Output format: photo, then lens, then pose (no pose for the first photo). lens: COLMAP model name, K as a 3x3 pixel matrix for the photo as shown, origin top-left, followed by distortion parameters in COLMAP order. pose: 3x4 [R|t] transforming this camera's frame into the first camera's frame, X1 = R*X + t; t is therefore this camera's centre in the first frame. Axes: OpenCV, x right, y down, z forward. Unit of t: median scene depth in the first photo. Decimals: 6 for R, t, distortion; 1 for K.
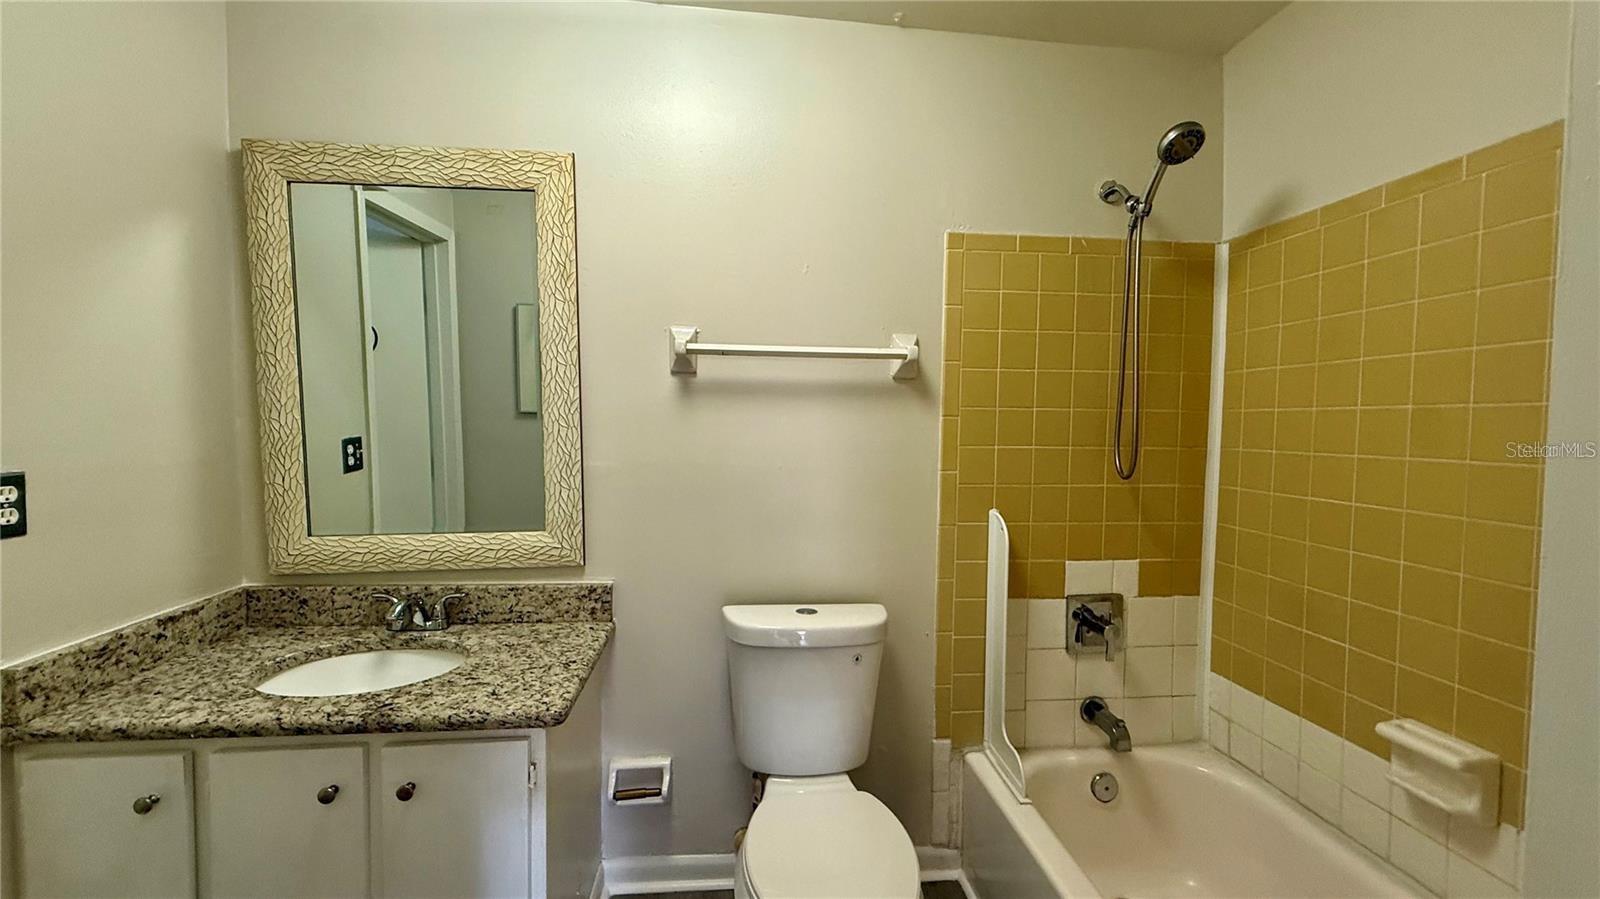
lens RADIAL K [[637.9, 0, 800.0], [0, 637.9, 449.5], [0, 0, 1]] dist [-0.000435, 0.000005]
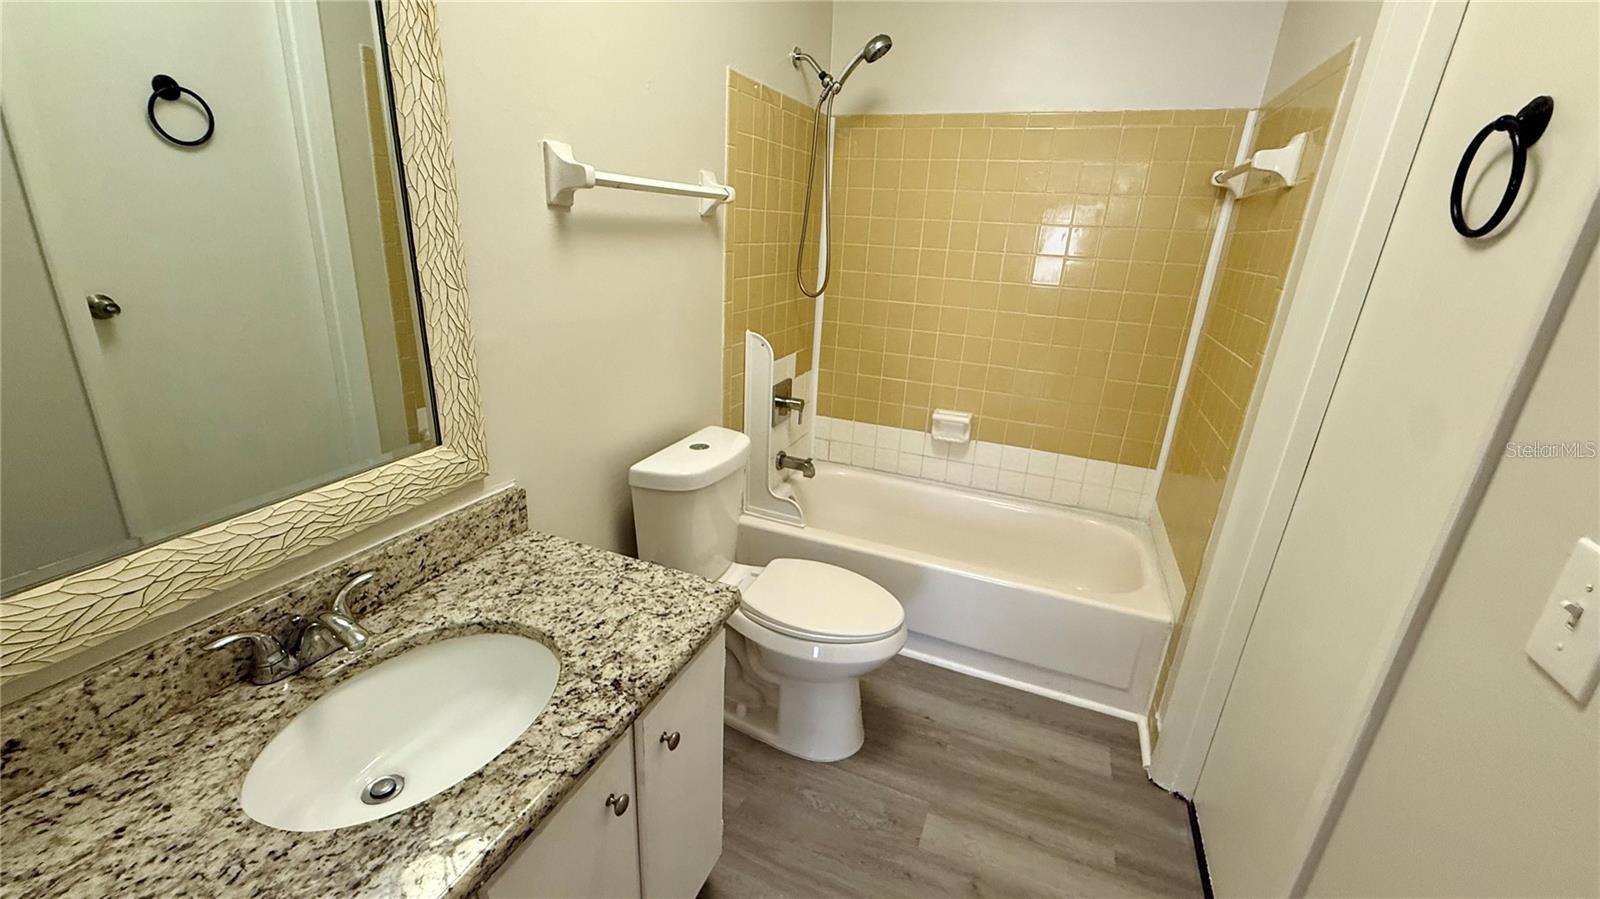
lens RADIAL K [[637.9, 0, 800.0], [0, 637.9, 449.5], [0, 0, 1]] dist [-0.000435, 0.000005]
pose [[0.473297, -0.282504, 0.834375, -0.804666], [-0.006943, 0.945956, 0.324221, -0.095801], [-0.880876, -0.159246, 0.445757, 0.353022]]
